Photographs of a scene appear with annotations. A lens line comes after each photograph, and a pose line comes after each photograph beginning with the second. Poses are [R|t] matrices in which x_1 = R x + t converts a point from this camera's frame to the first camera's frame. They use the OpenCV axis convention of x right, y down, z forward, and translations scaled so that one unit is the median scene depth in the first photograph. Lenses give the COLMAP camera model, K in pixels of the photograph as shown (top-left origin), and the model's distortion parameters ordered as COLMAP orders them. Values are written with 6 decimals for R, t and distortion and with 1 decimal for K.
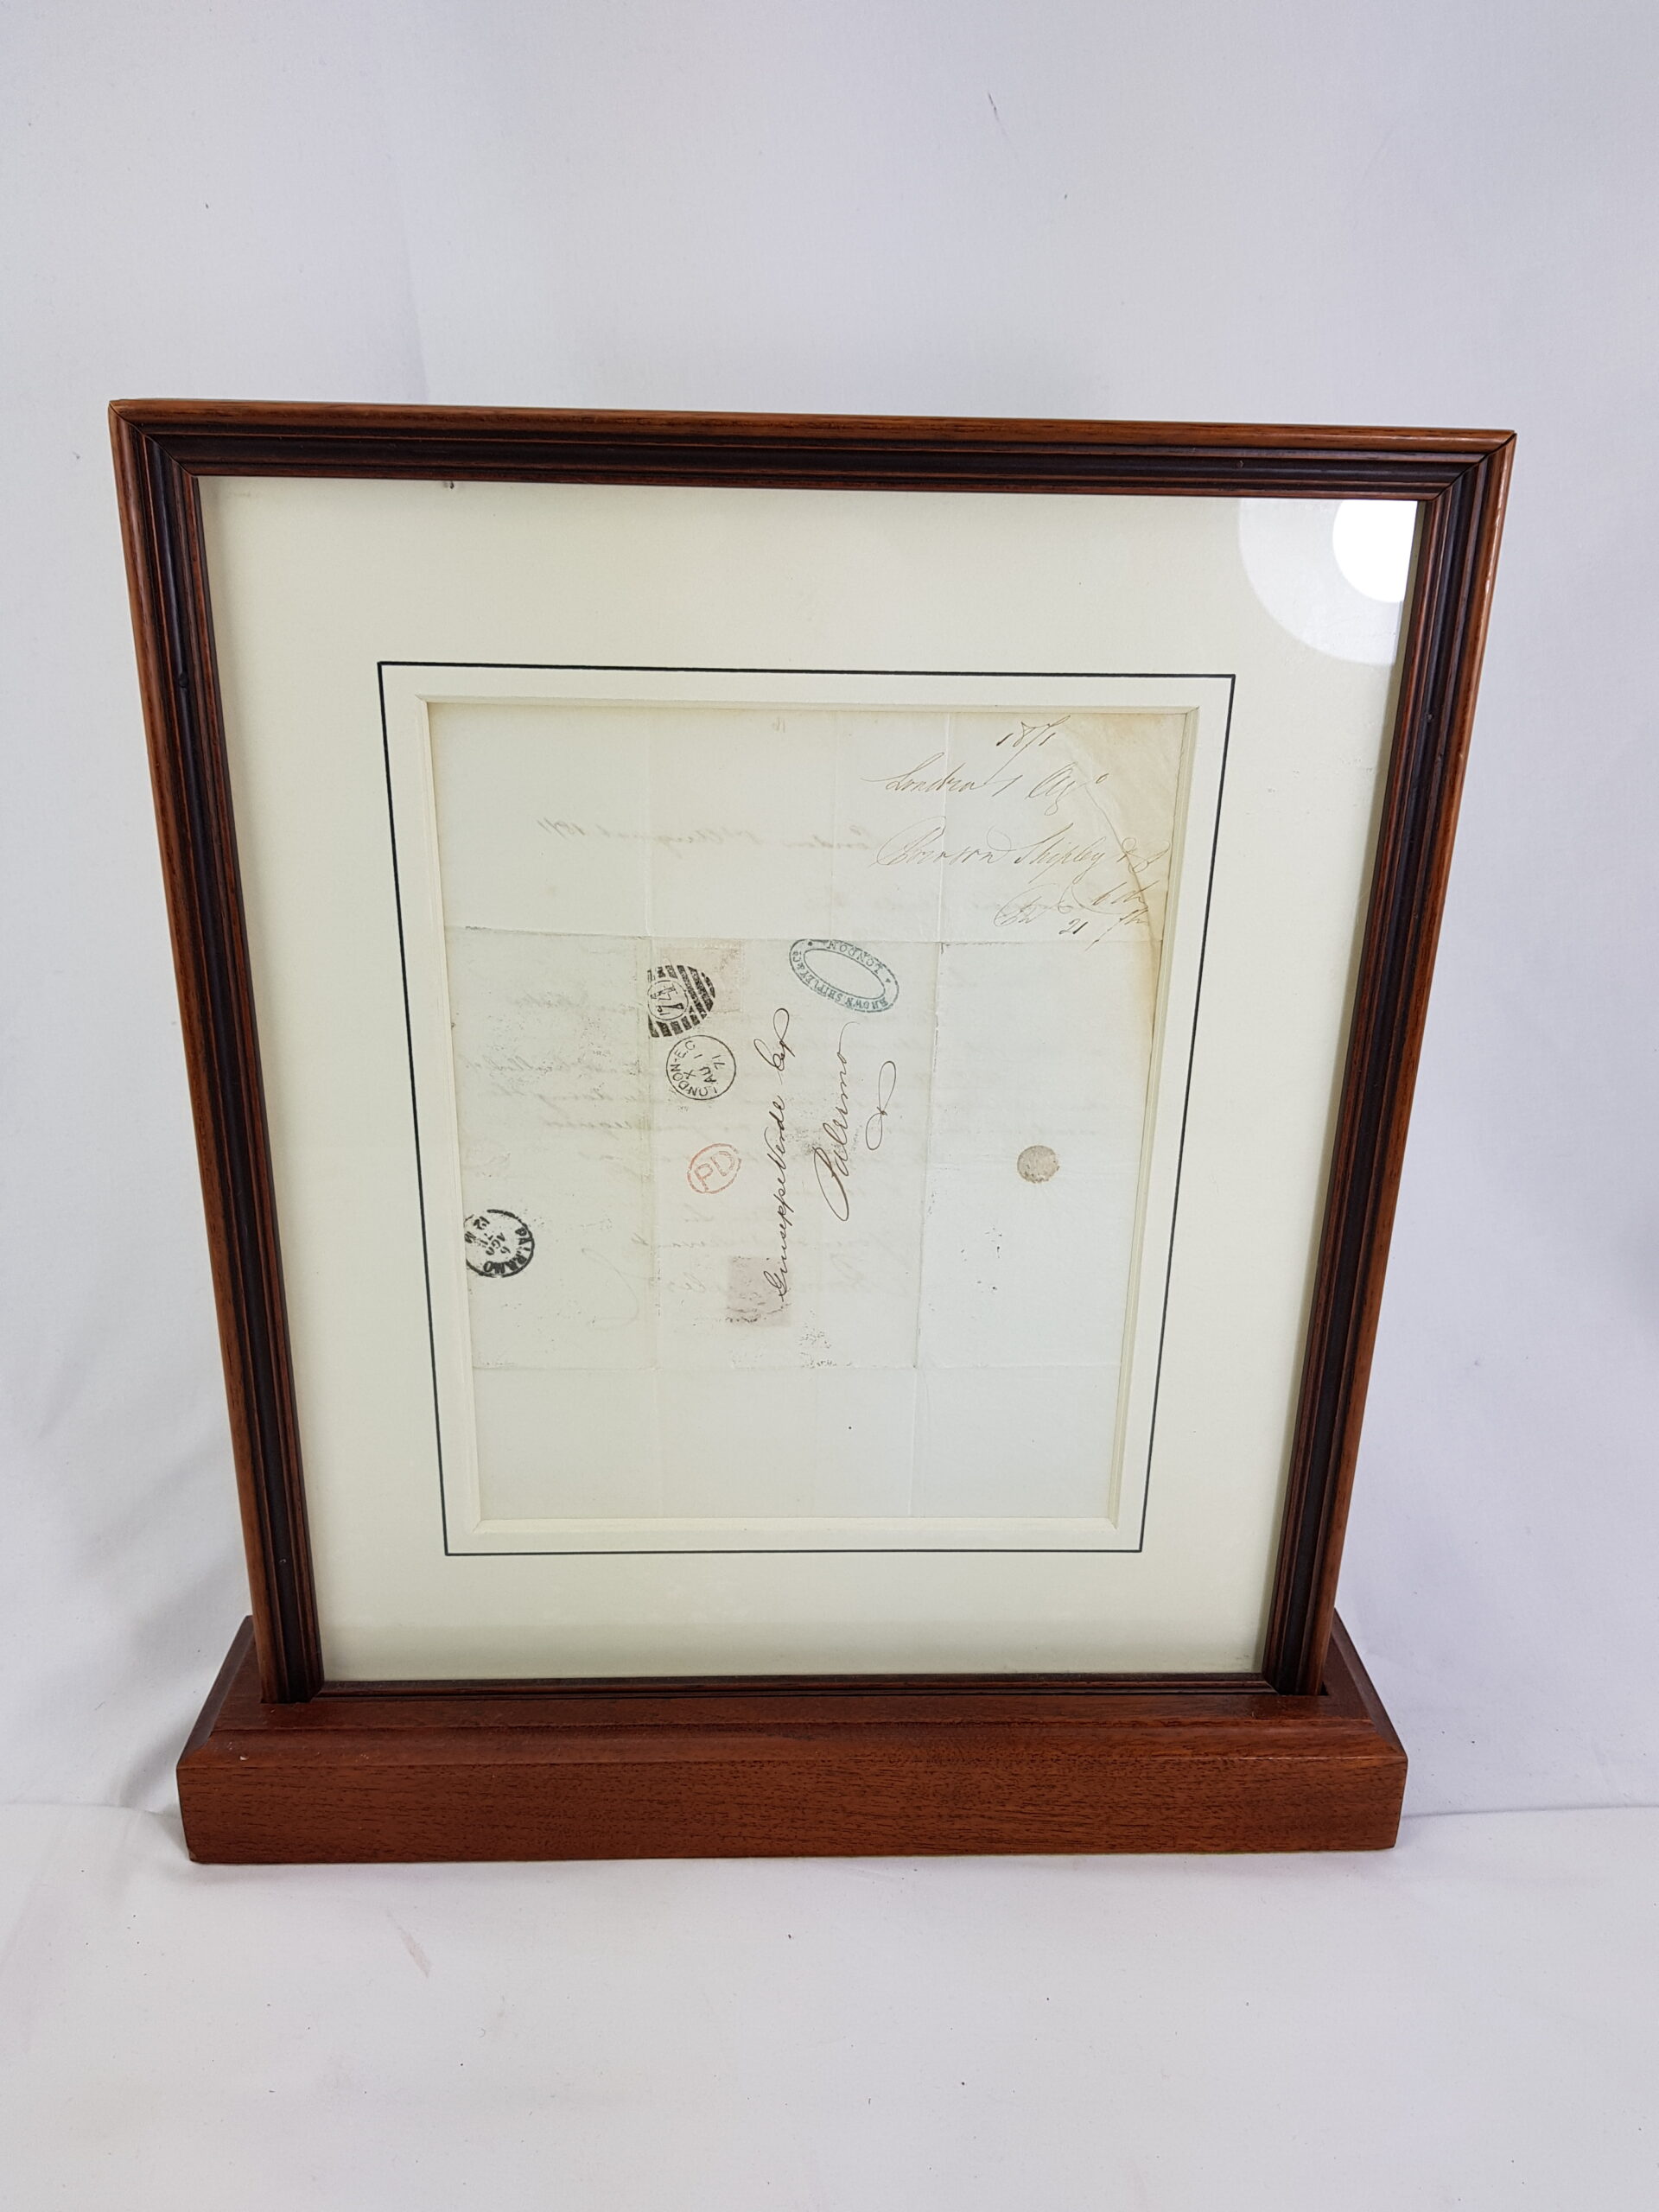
lens RADIAL K [[1725.9, 0, 800.7], [0, 1725.9, 1072.2], [0, 0, 1]] dist [0.119706, 0.000679]
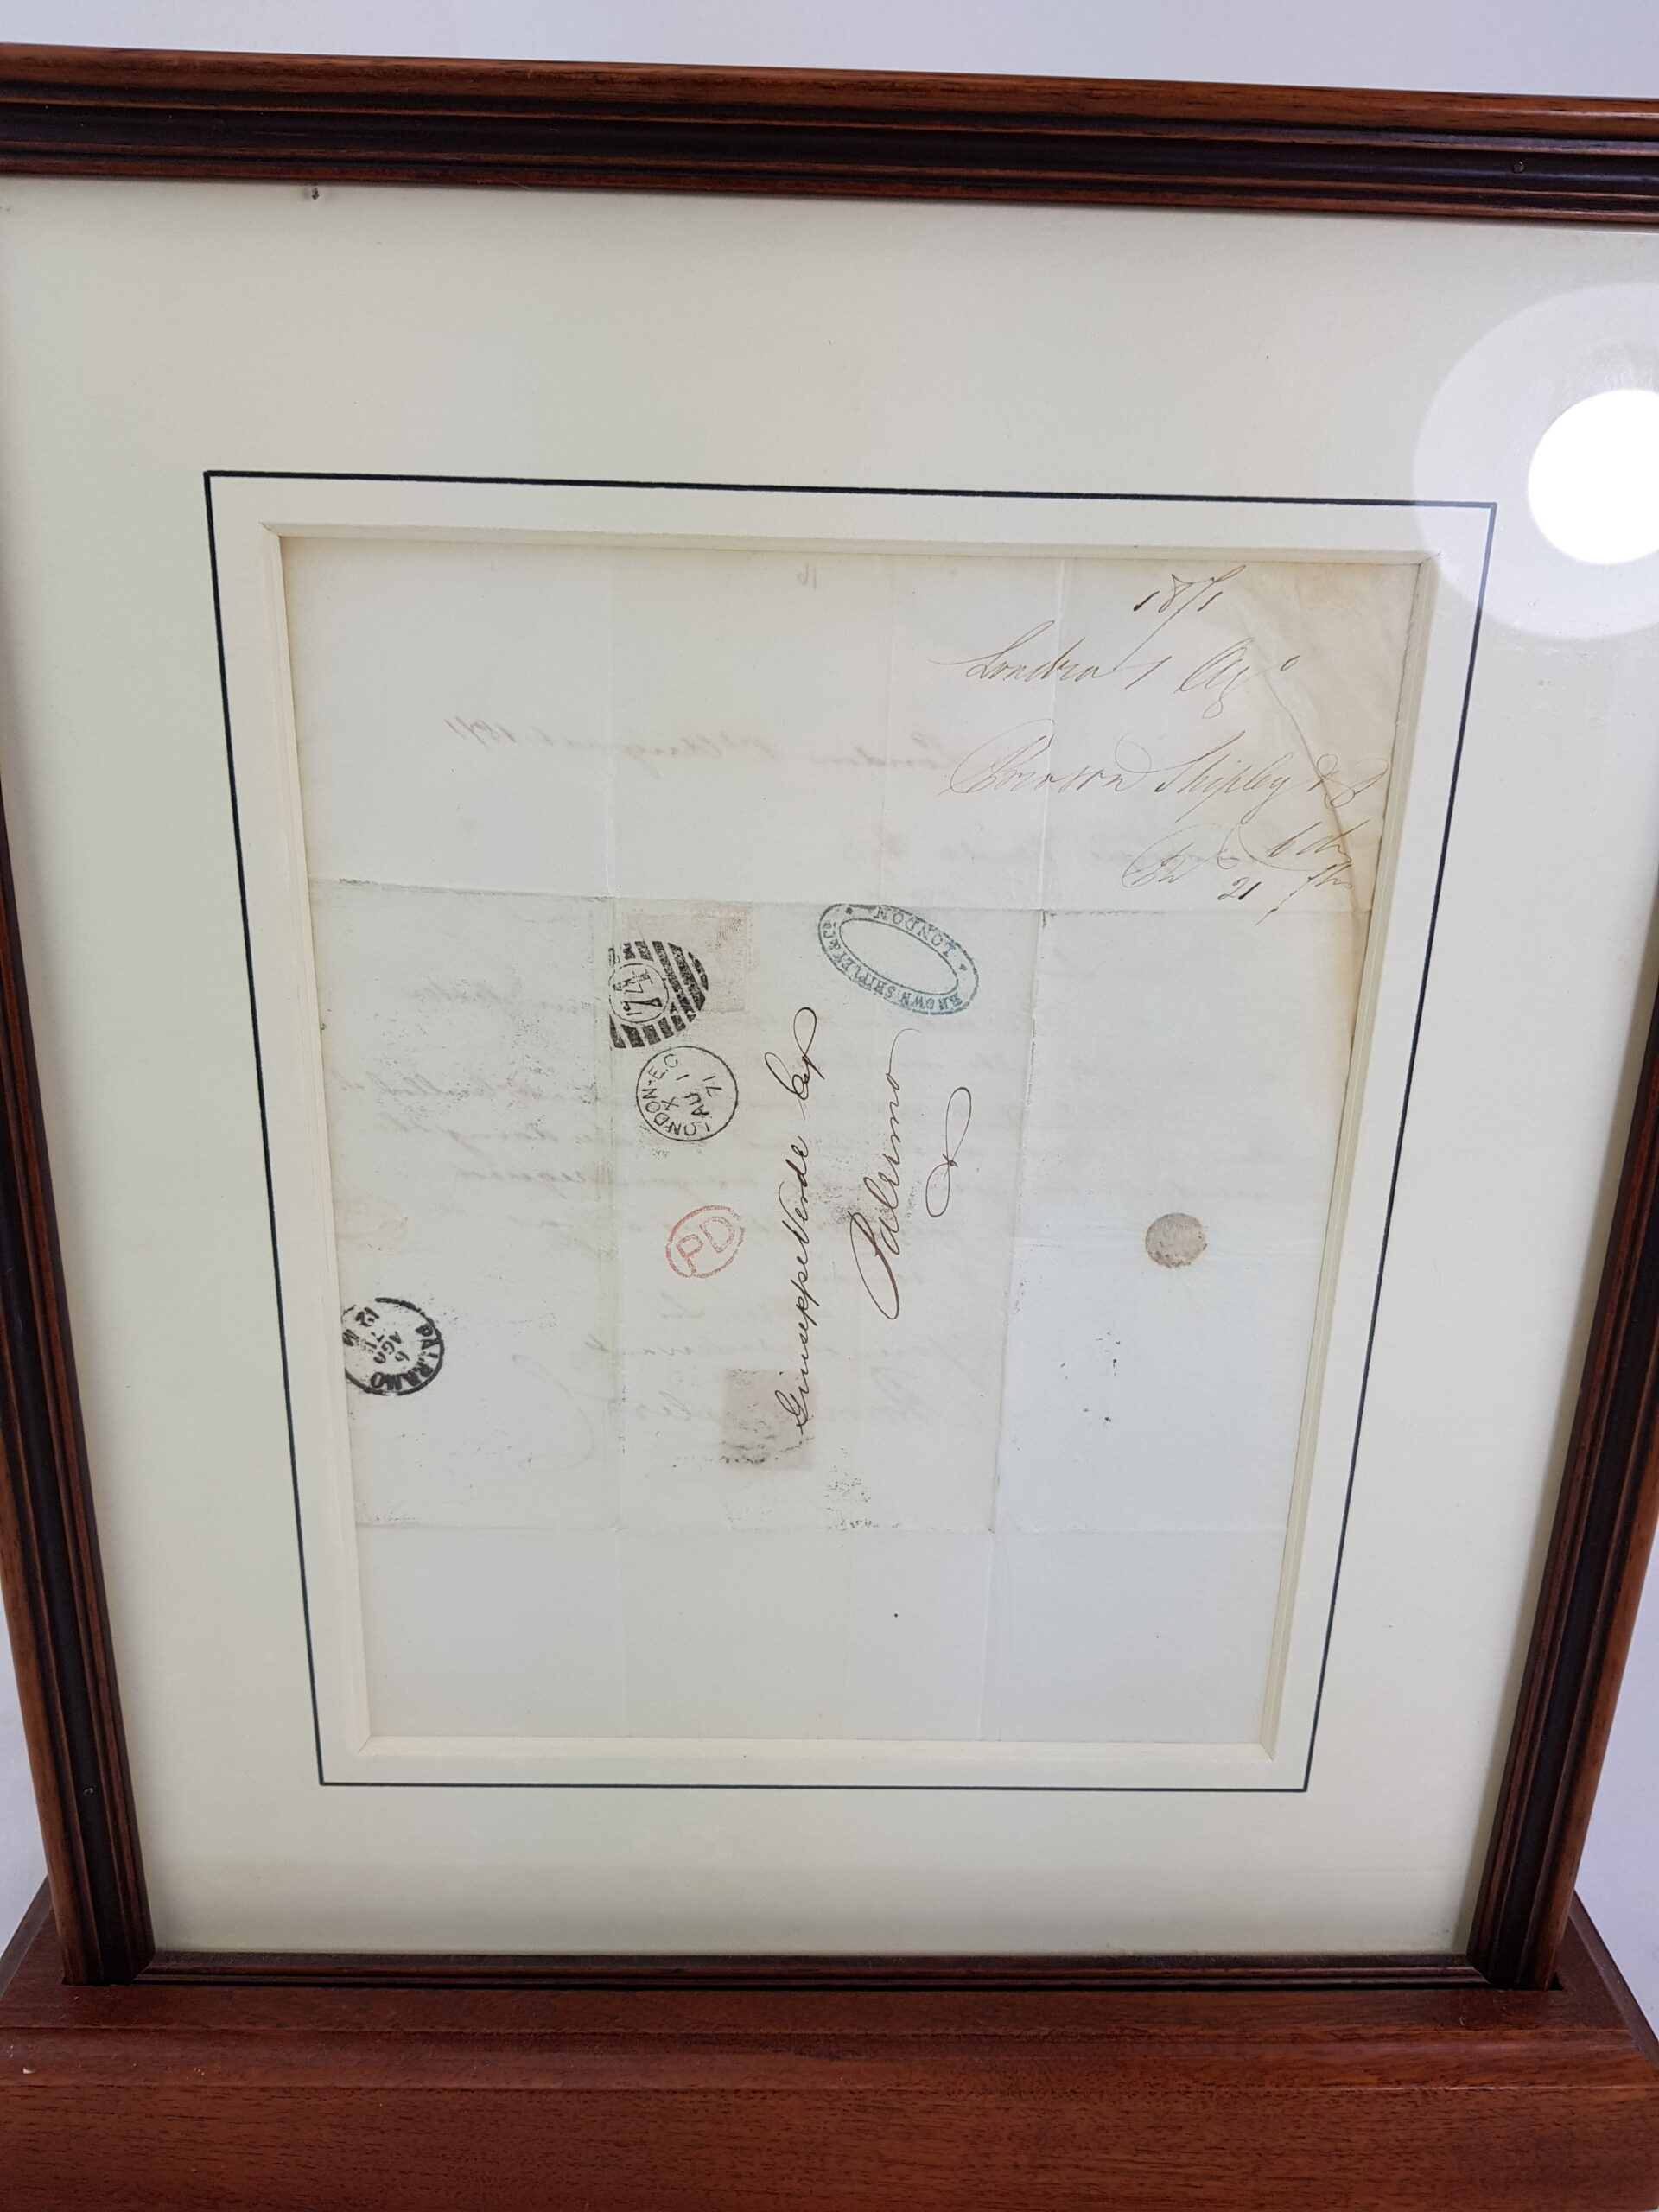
lens RADIAL K [[1687.0, 0, 858.9], [0, 1687.0, 1105.8], [0, 0, 1]] dist [0.053122, -0.081171]
pose [[0.999688, 0.012288, 0.021741, -0.003995], [-0.011742, 0.999617, -0.025074, 0.017800], [-0.022040, 0.024811, 0.999449, 0.326075]]
